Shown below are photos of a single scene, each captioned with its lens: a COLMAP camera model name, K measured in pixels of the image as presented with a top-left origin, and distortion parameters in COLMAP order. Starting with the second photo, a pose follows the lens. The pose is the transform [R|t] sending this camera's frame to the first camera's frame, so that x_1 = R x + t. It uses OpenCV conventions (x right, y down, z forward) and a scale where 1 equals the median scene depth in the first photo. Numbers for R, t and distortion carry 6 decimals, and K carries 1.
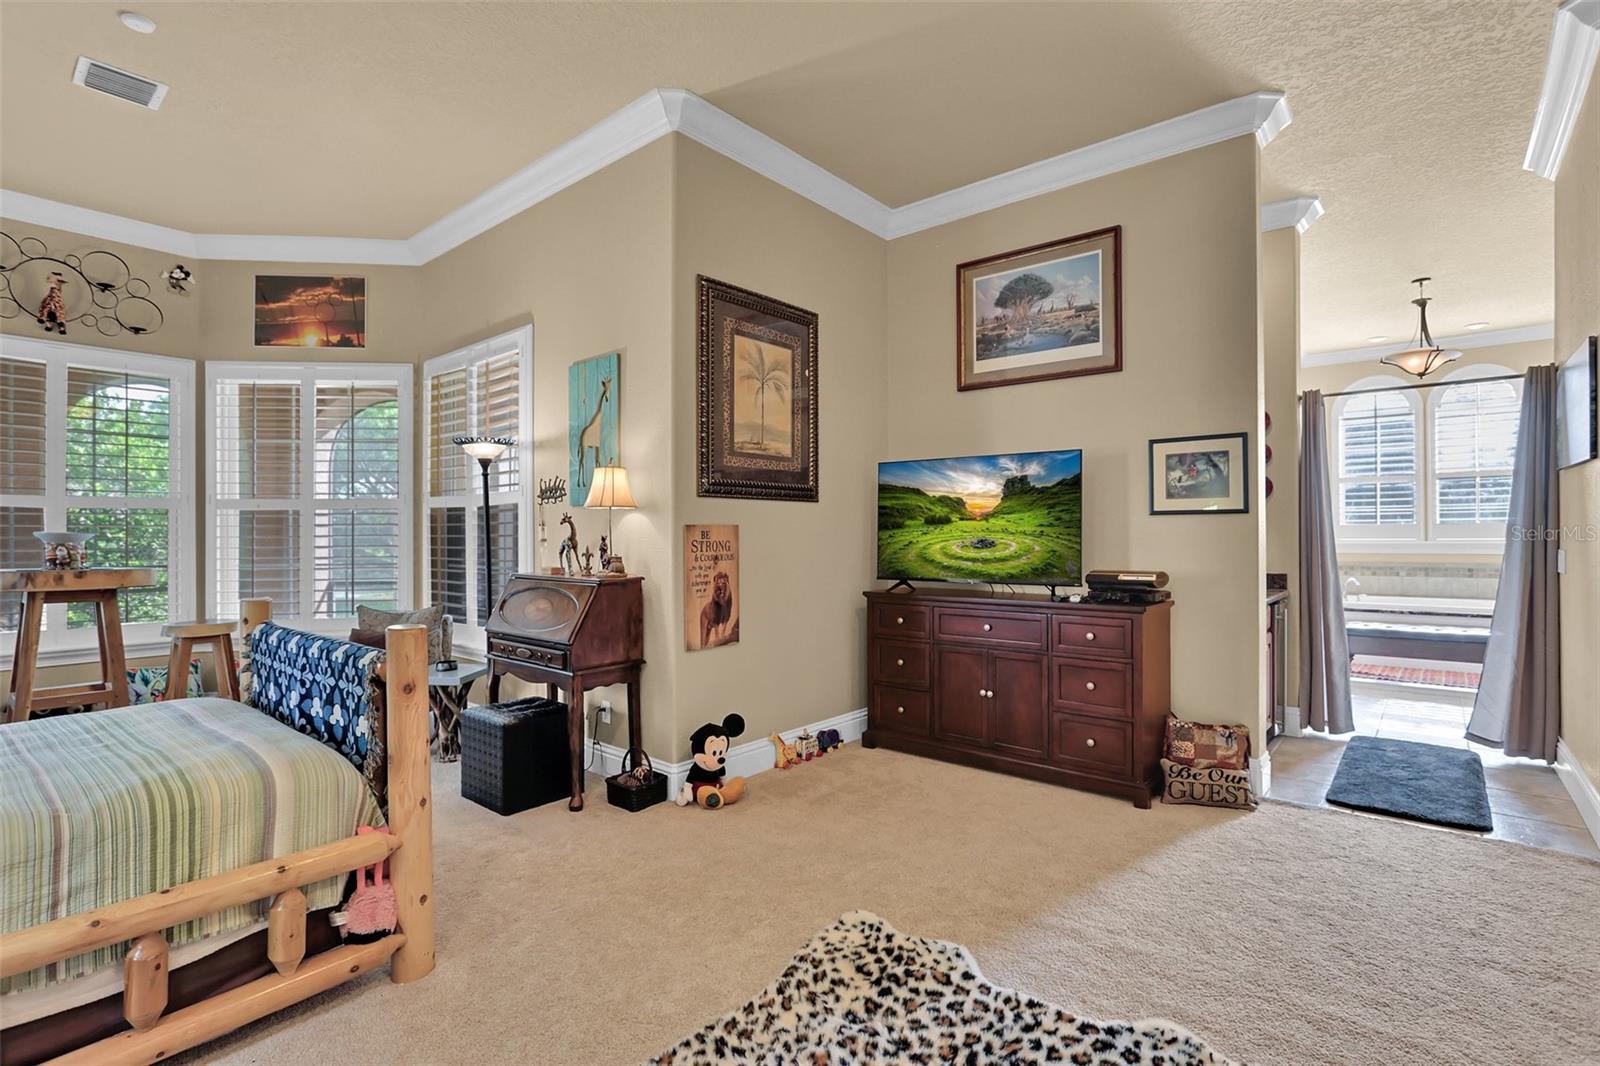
lens RADIAL K [[774.9, 0, 800.0], [0, 774.9, 533.0], [0, 0, 1]] dist [-0.004129, -0.000039]
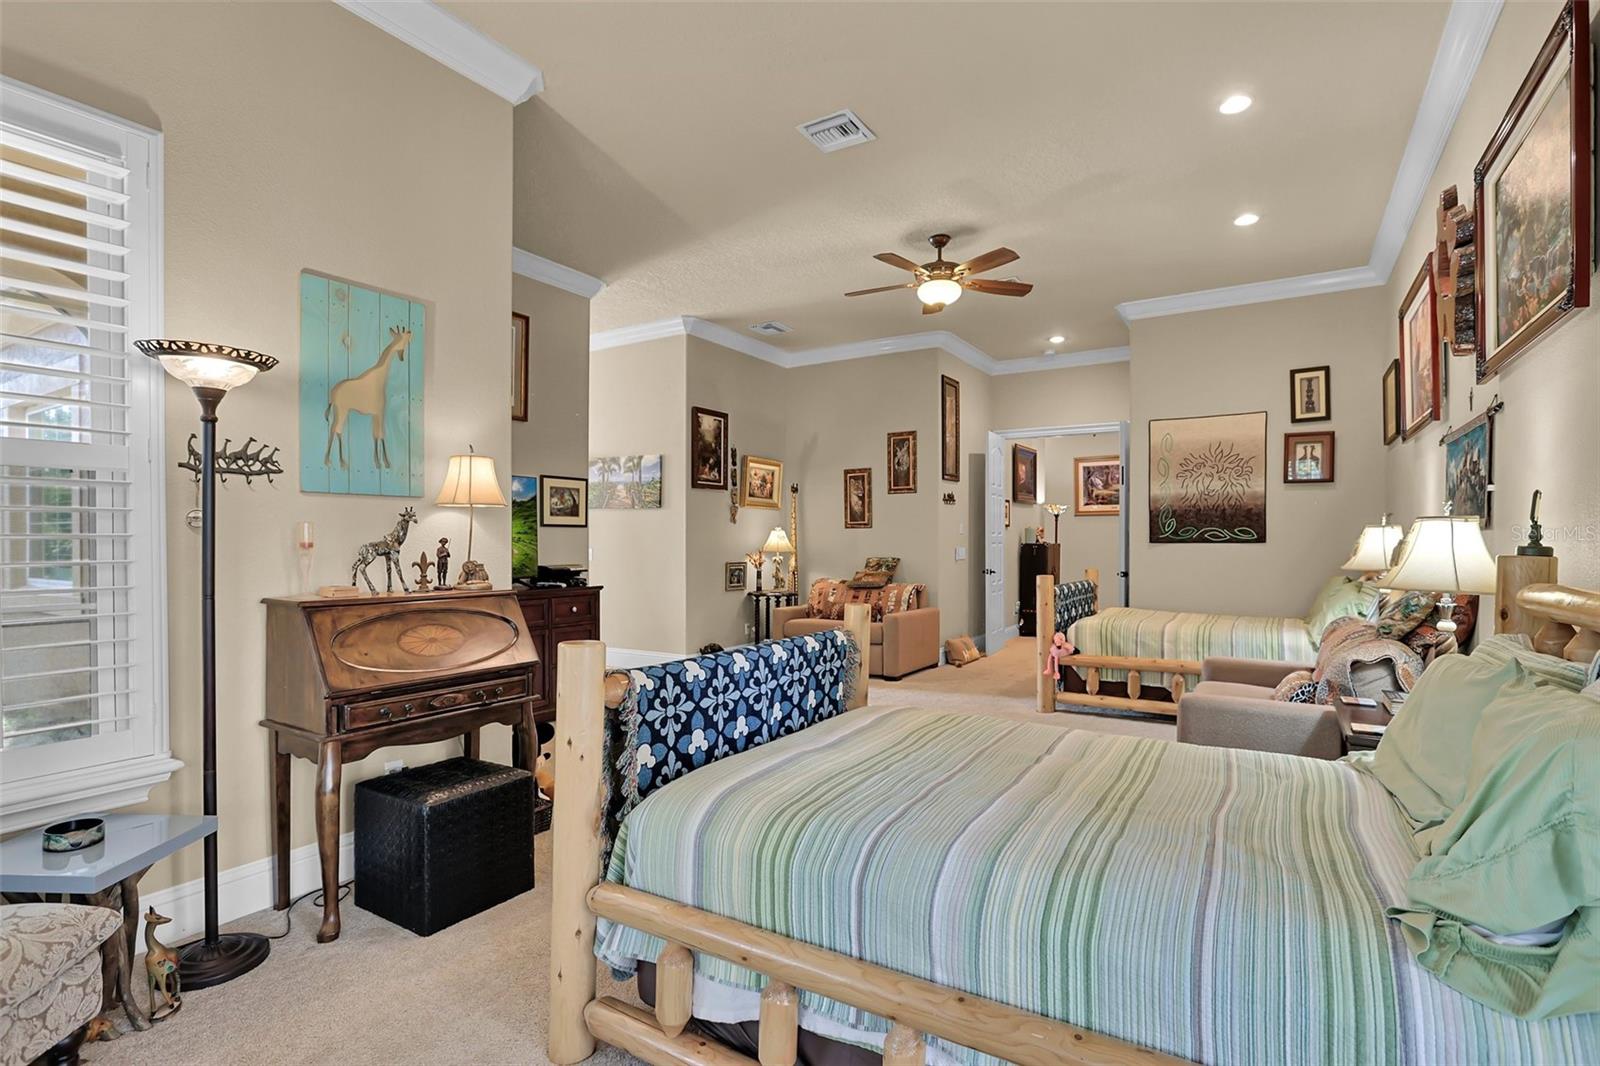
lens RADIAL K [[774.9, 0, 800.0], [0, 774.9, 533.0], [0, 0, 1]] dist [-0.004129, -0.000039]
pose [[-0.159040, 0.013689, 0.987177, -0.877149], [0.003723, 0.999905, -0.013265, 0.008124], [-0.987265, 0.001565, -0.159076, 0.619764]]
